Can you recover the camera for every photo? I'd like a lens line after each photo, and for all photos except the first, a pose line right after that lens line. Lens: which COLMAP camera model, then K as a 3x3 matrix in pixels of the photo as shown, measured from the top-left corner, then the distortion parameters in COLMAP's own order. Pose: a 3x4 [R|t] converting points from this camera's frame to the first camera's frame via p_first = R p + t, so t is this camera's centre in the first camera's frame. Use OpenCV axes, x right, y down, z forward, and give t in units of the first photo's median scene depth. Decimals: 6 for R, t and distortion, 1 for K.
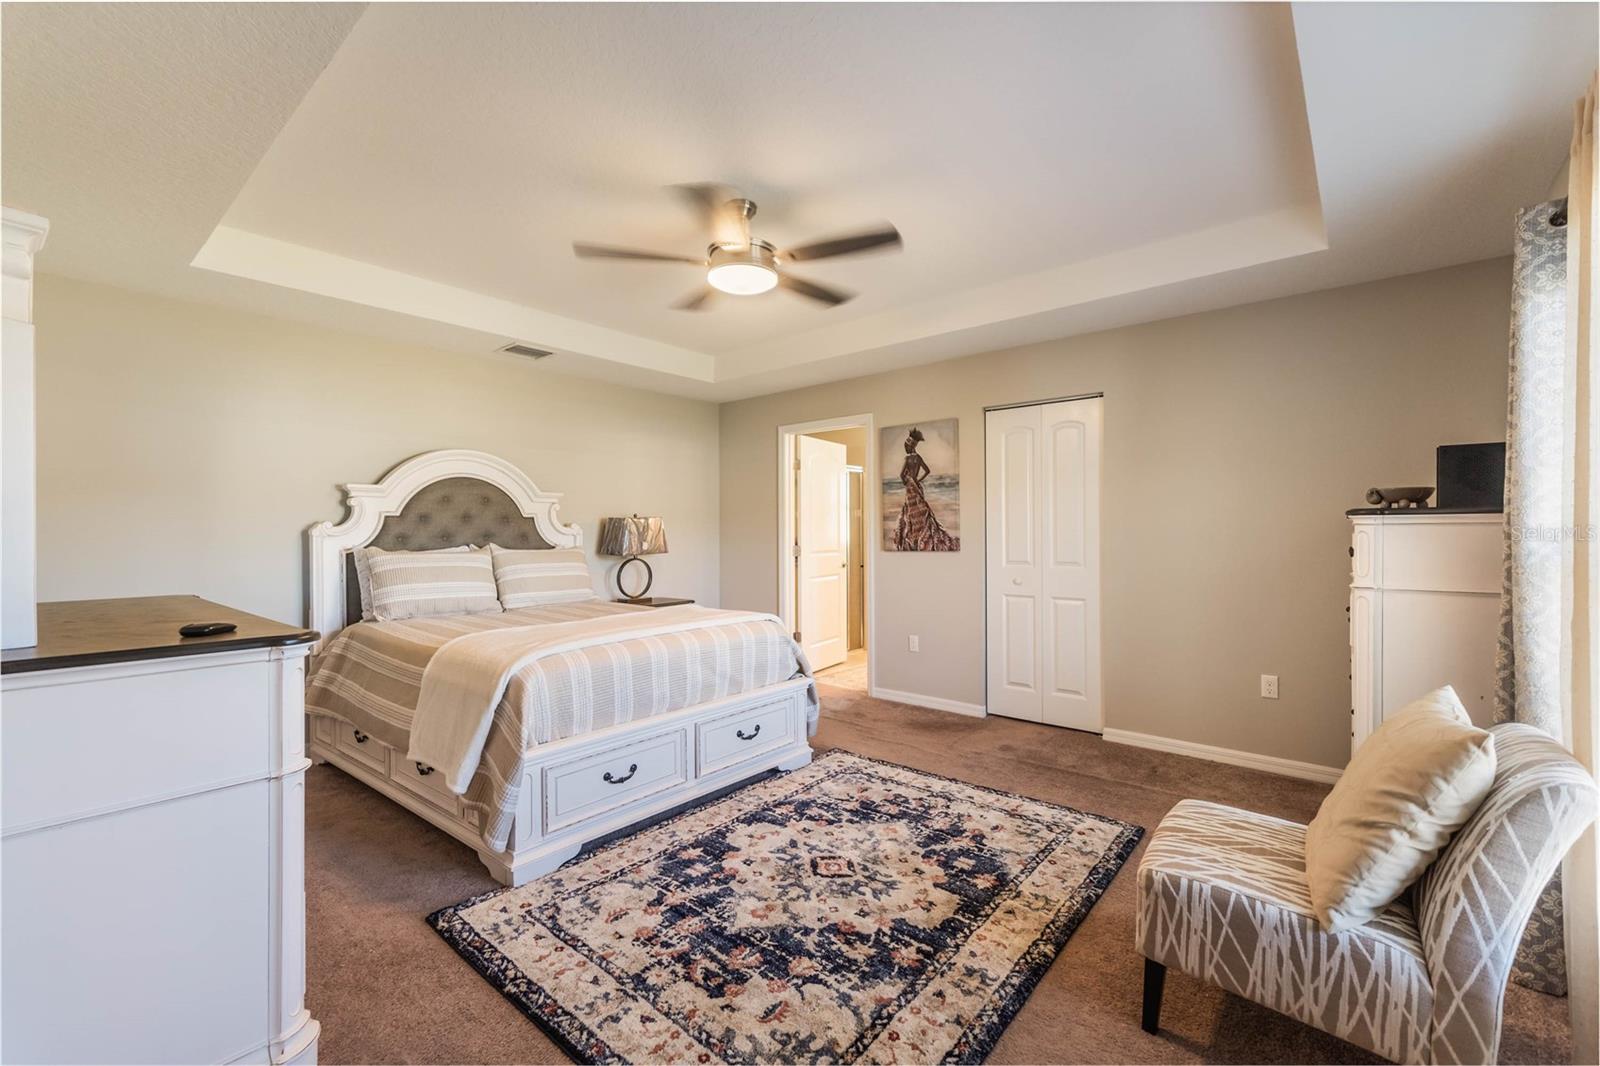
lens RADIAL K [[685.5, 0, 802.9], [0, 685.5, 530.6], [0, 0, 1]] dist [0.002703, -0.000696]
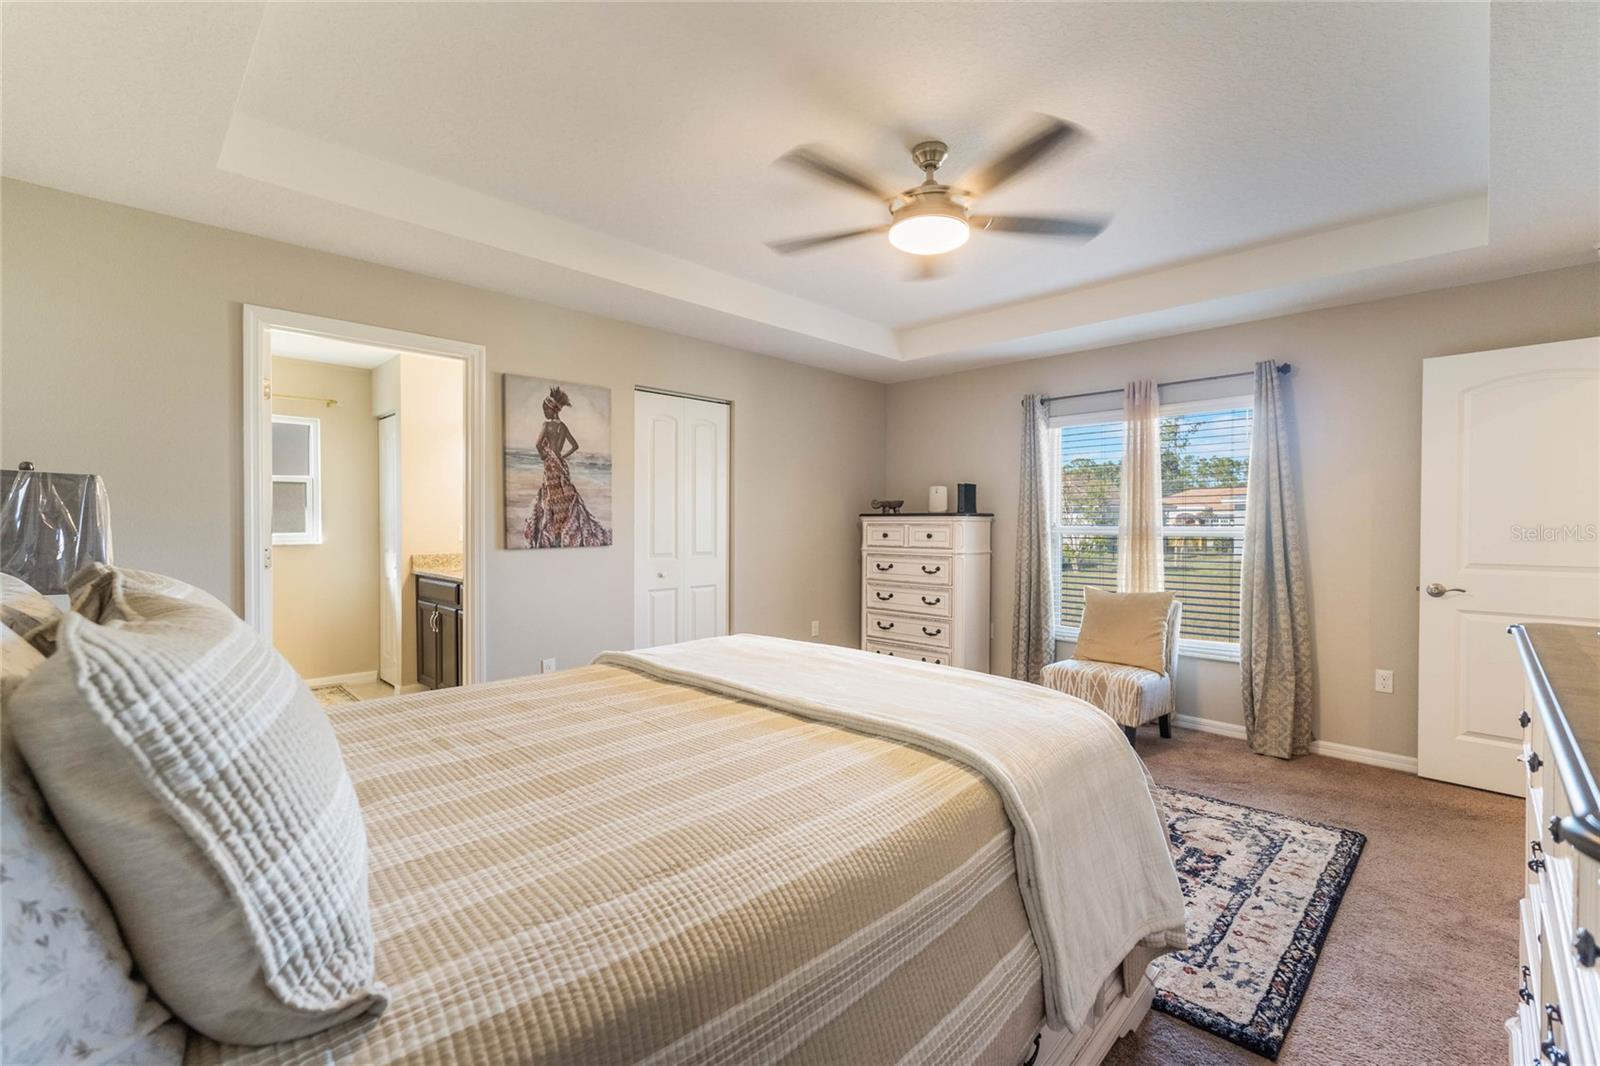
lens RADIAL K [[685.5, 0, 830.5], [0, 685.5, 537.5], [0, 0, 1]] dist [0.002703, -0.000696]
pose [[0.052418, -0.019464, 0.998436, -1.035260], [-0.007445, 0.999775, 0.019881, 0.001639], [-0.998597, -0.008475, 0.052261, 1.152545]]
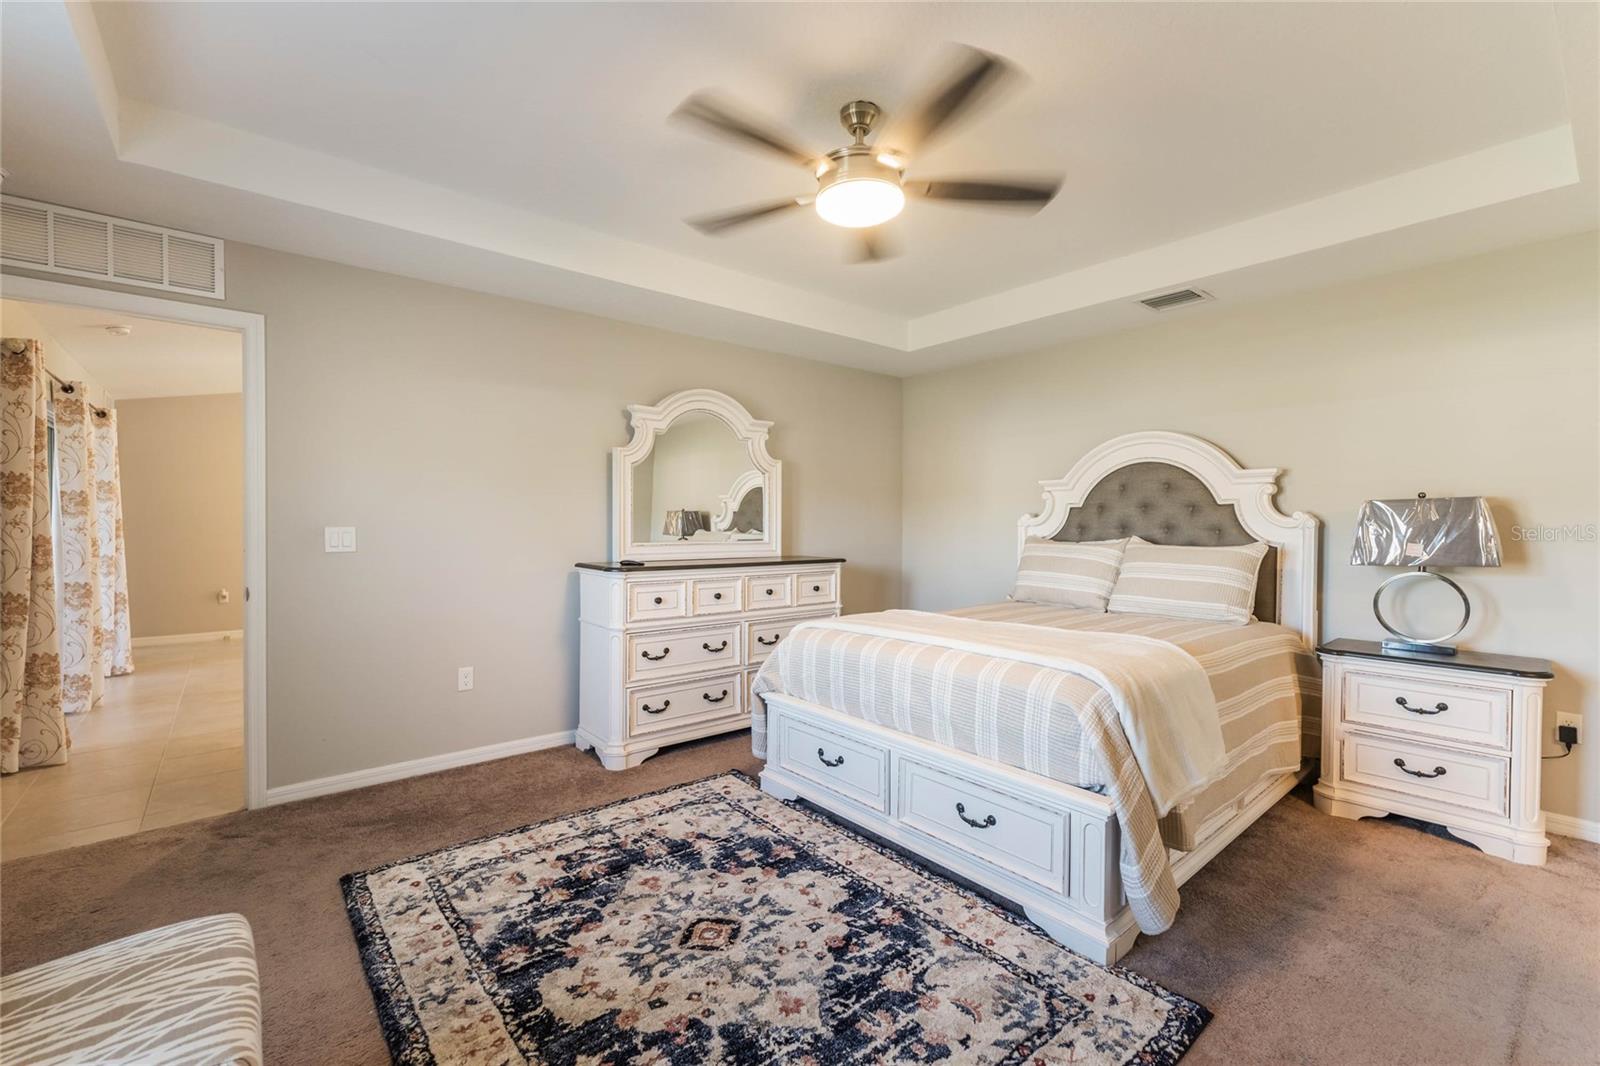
lens RADIAL K [[685.5, 0, 808.5], [0, 685.5, 525.9], [0, 0, 1]] dist [0.002703, -0.000696]
pose [[-0.186730, 0.009133, -0.982369, 0.755296], [-0.000838, 0.999955, 0.009455, -0.003117], [0.982411, 0.002589, -0.186714, 1.166714]]
